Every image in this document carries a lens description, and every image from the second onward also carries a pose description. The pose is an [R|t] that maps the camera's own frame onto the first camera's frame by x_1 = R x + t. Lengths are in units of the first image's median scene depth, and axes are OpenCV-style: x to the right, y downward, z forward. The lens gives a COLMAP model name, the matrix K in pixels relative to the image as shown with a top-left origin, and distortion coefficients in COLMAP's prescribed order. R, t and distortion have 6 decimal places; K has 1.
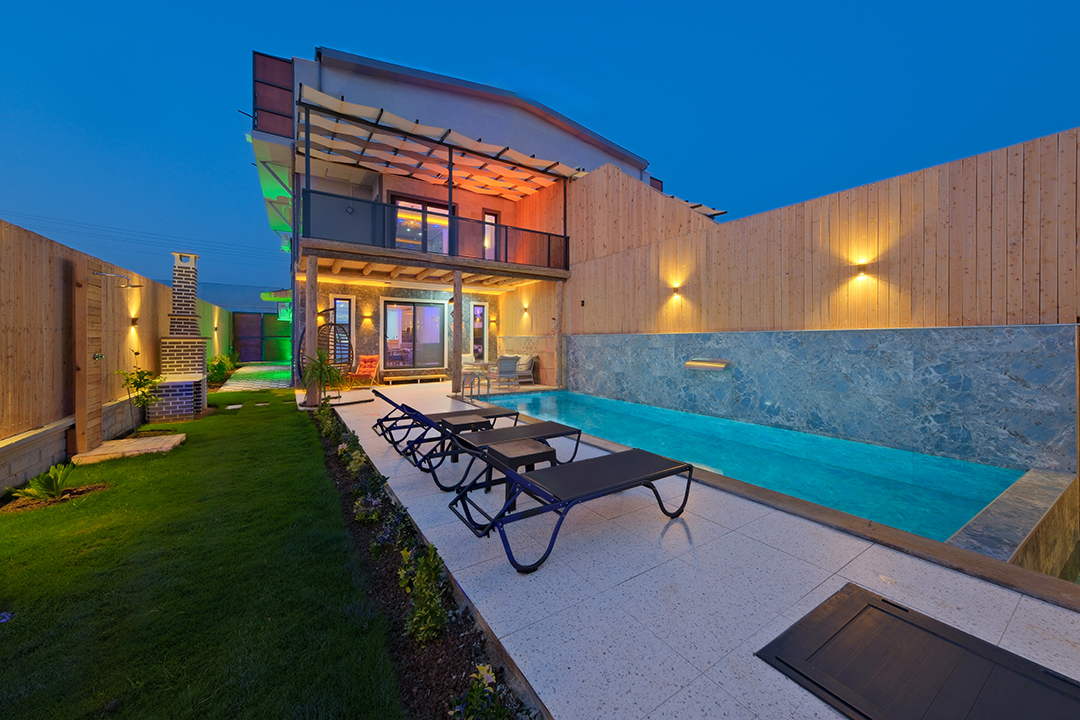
lens RADIAL K [[387.8, 0, 543.6], [0, 387.8, 340.3], [0, 0, 1]] dist [-0.000504, 0.001005]
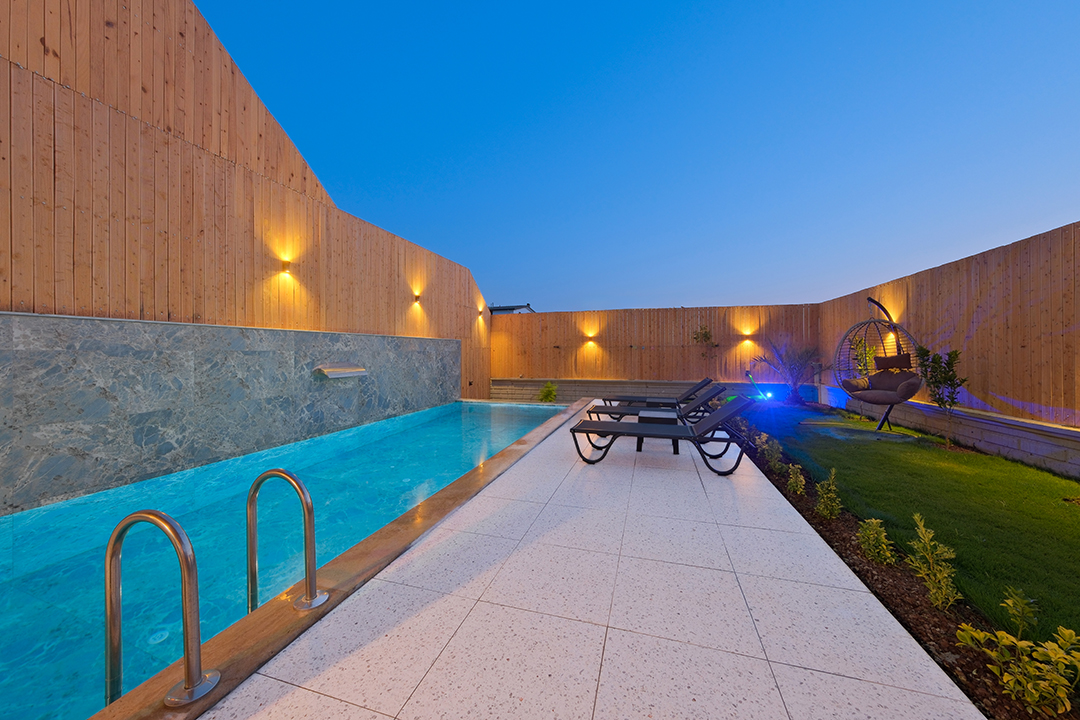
lens RADIAL K [[387.8, 0, 533.8], [0, 387.8, 354.6], [0, 0, 1]] dist [-0.000504, 0.001005]
pose [[-0.638444, -0.002003, 0.769665, -0.407991], [0.001065, 0.999993, 0.003485, 0.020989], [-0.769667, 0.003045, -0.638438, 0.998347]]
